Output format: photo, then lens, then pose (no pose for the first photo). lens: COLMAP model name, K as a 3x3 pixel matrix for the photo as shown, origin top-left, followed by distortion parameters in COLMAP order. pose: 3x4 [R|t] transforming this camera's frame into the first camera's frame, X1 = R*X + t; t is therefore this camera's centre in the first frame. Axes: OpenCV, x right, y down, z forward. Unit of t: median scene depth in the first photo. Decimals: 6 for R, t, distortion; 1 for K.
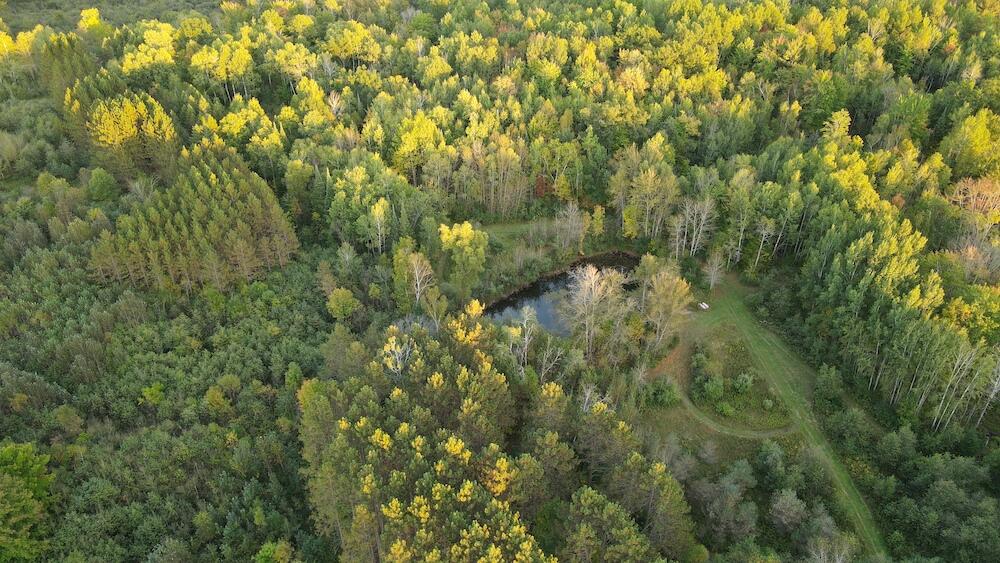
lens RADIAL K [[737.2, 0, 501.3], [0, 737.2, 286.1], [0, 0, 1]] dist [-0.002319, 0.030265]
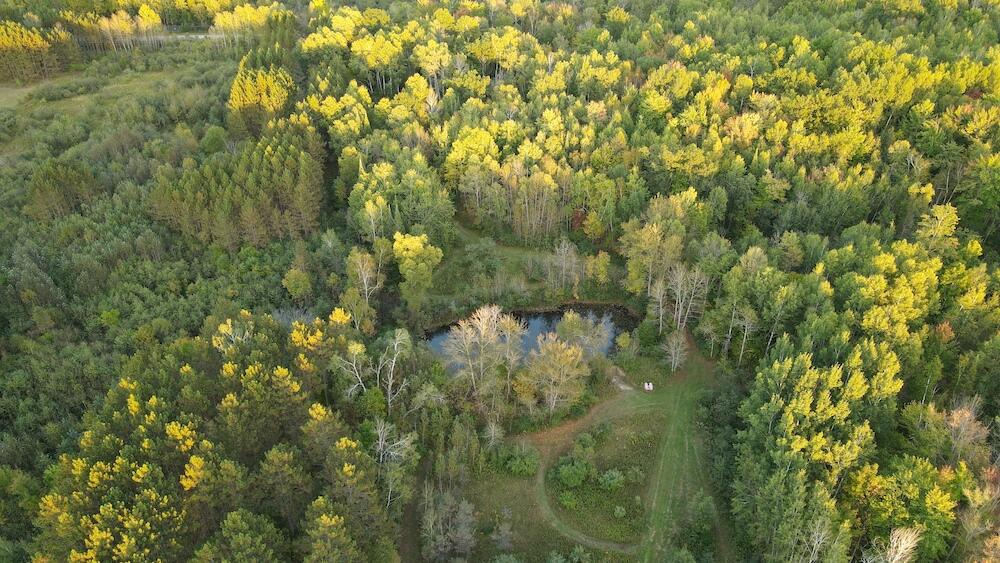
lens RADIAL K [[737.2, 0, 501.3], [0, 737.2, 286.1], [0, 0, 1]] dist [-0.002319, 0.030265]
pose [[0.898544, 0.240639, -0.367031, 0.388280], [-0.243523, 0.969103, 0.039202, -0.076725], [0.365125, 0.054156, 0.929382, 0.103408]]
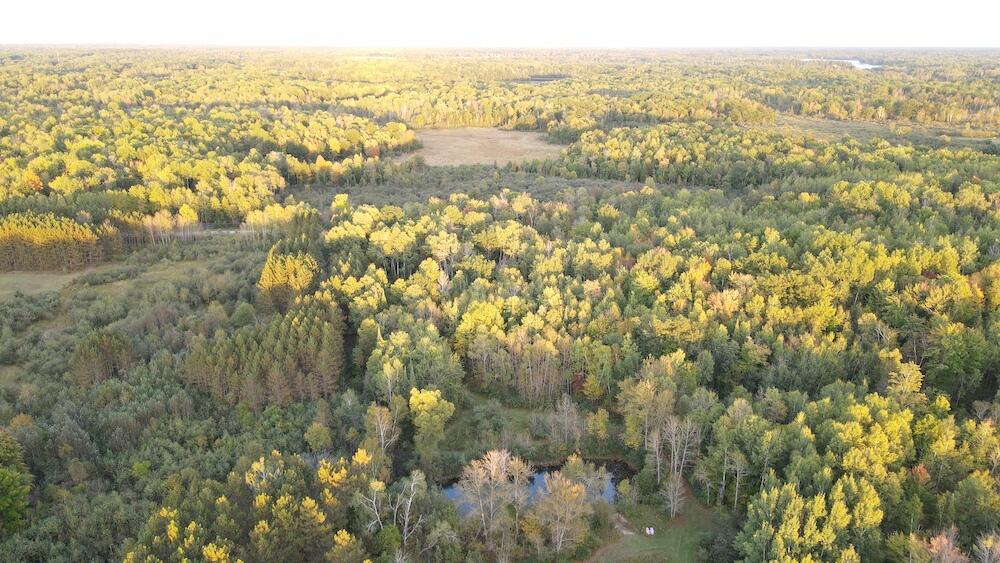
lens RADIAL K [[737.2, 0, 501.3], [0, 737.2, 286.1], [0, 0, 1]] dist [-0.002319, 0.030265]
pose [[0.899597, 0.134714, -0.415425, 0.424999], [-0.242165, 0.945471, -0.217807, -0.016444], [0.363431, 0.296540, 0.883166, 0.021261]]
